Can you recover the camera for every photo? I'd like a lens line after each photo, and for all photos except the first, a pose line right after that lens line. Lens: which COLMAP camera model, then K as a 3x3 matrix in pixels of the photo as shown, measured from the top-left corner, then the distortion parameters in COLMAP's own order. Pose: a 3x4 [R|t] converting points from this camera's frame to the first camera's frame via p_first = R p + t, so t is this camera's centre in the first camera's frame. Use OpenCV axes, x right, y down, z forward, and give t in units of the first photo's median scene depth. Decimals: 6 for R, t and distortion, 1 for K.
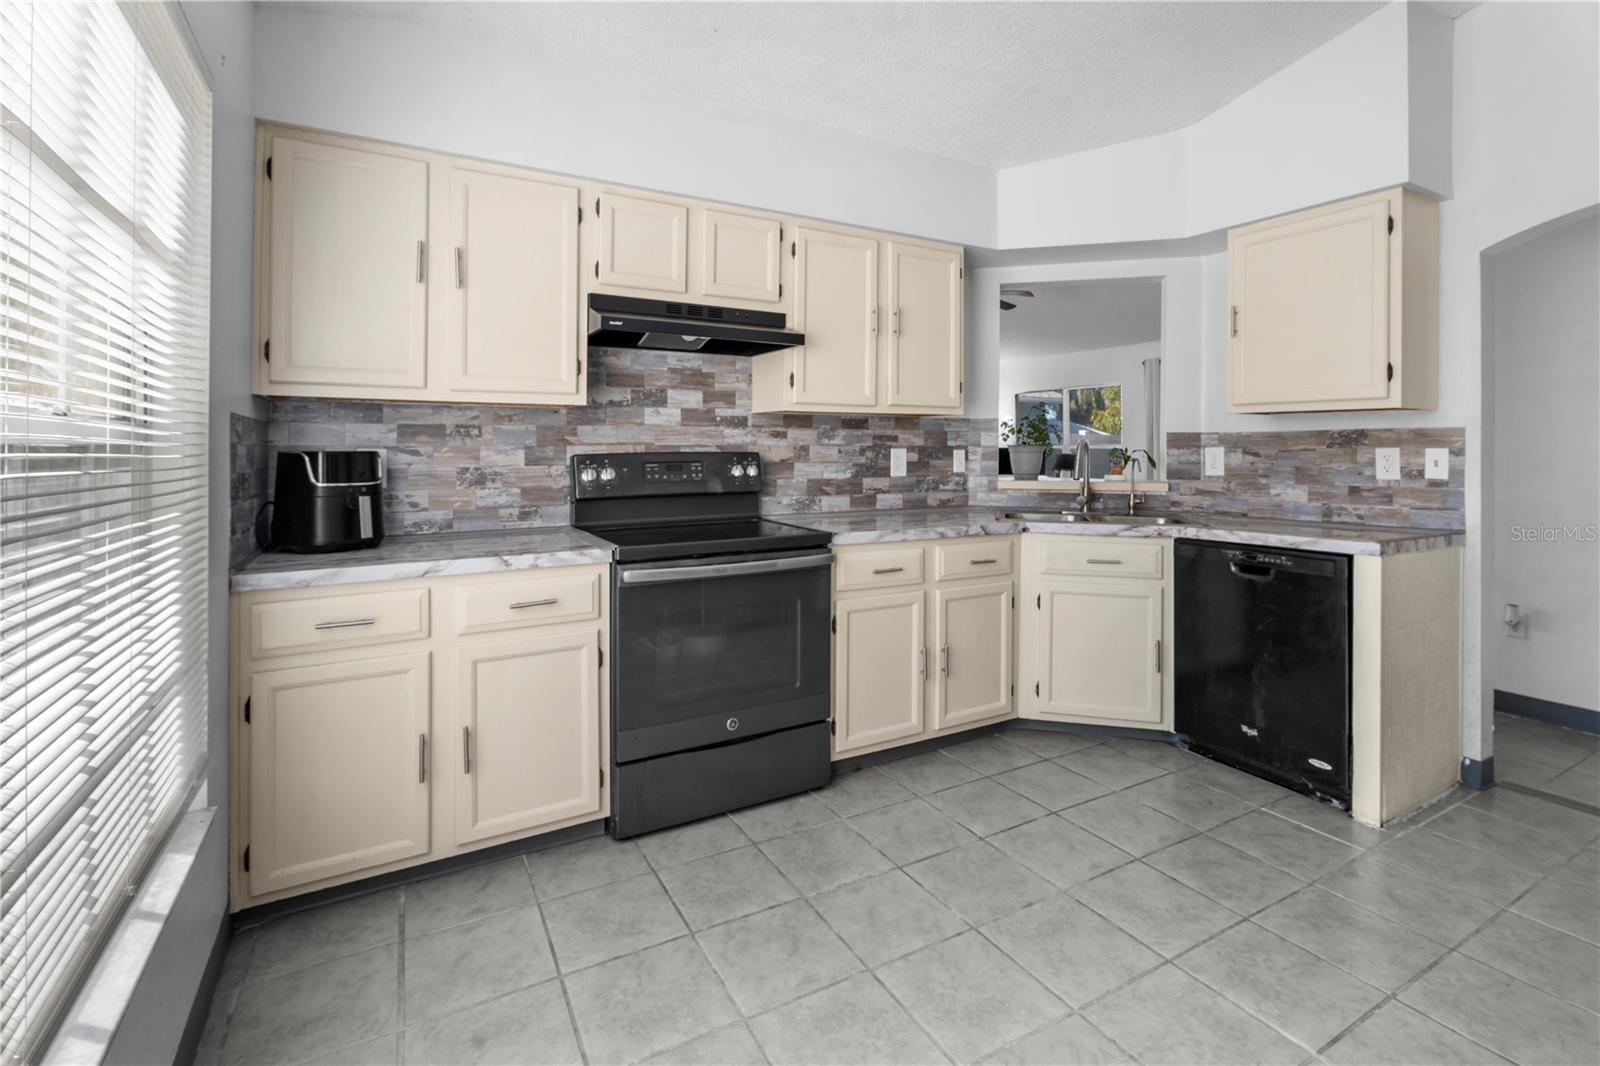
lens RADIAL K [[737.9, 0, 804.3], [0, 737.9, 448.2], [0, 0, 1]] dist [0.001348, -0.000235]
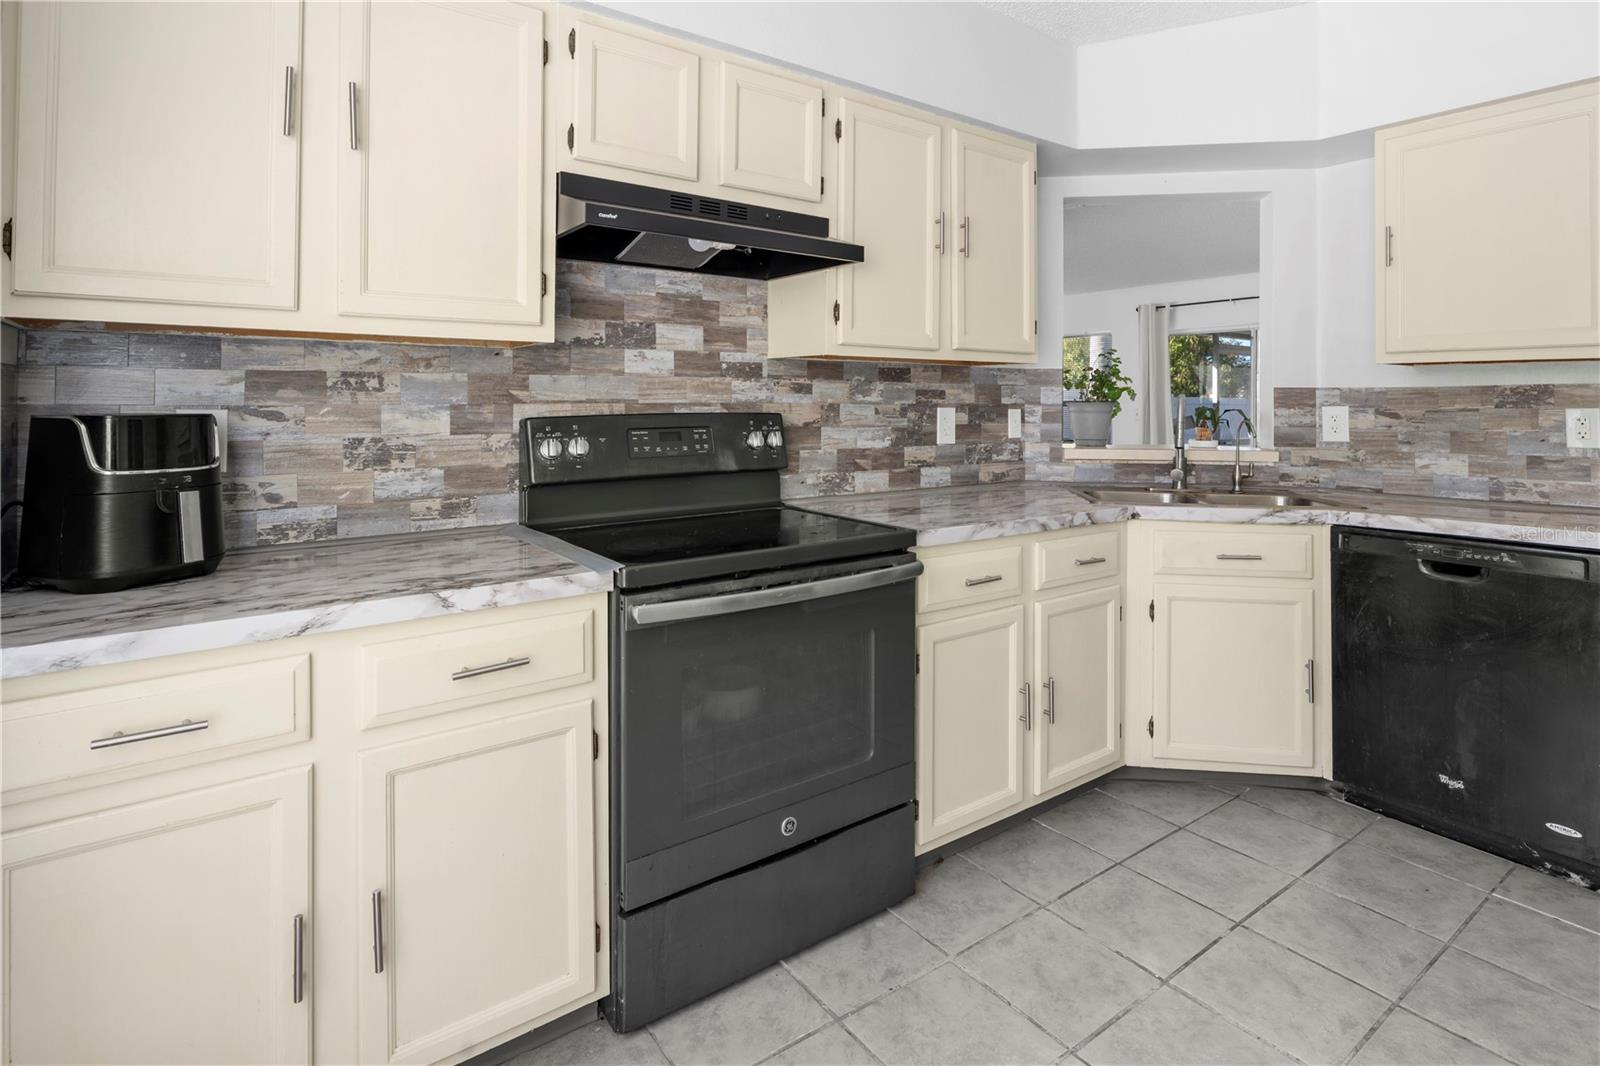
lens RADIAL K [[809.0, 0, 803.5], [0, 809.0, 401.8], [0, 0, 1]] dist [-0.002550, -0.000328]
pose [[0.993446, 0.001479, 0.114291, -0.138480], [-0.001258, 0.999997, -0.002006, -0.004331], [-0.114293, 0.001849, 0.993445, 0.230224]]
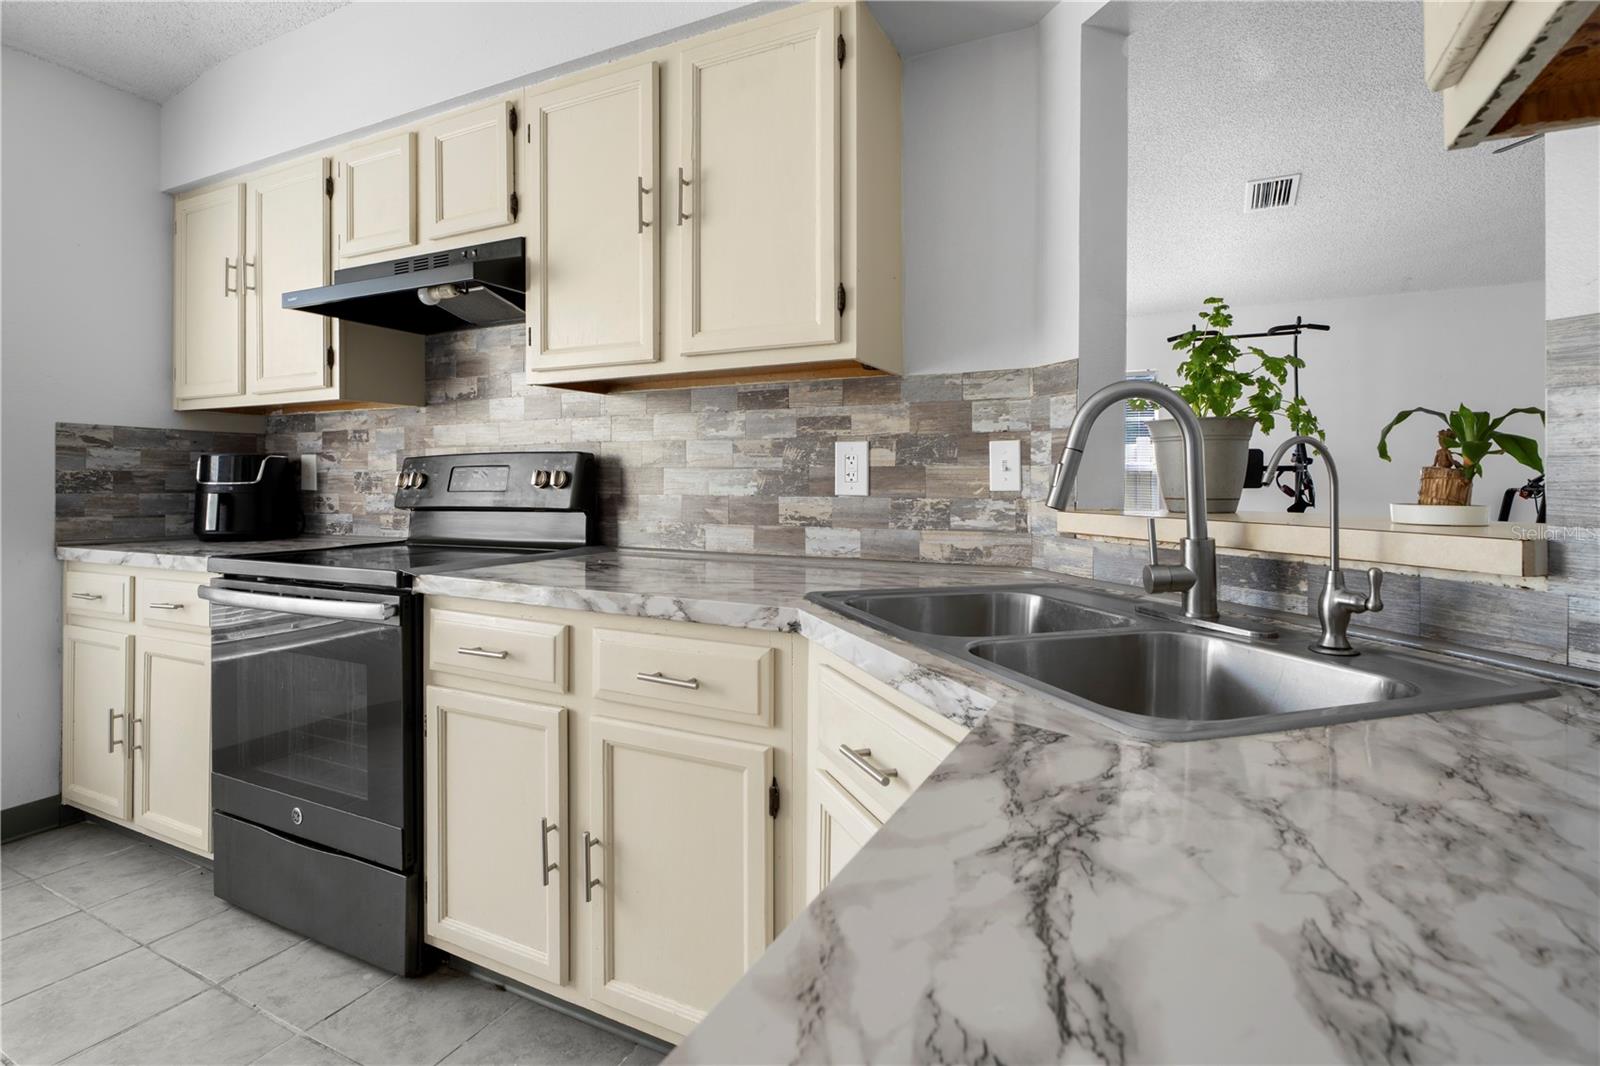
lens RADIAL K [[785.1, 0, 783.8], [0, 785.1, 478.9], [0, 0, 1]] dist [-0.000594, -0.000295]
pose [[0.554555, -0.001912, -0.832145, 0.678654], [0.000136, 0.999998, -0.002207, 0.033939], [0.832147, 0.001111, 0.554554, 0.802848]]
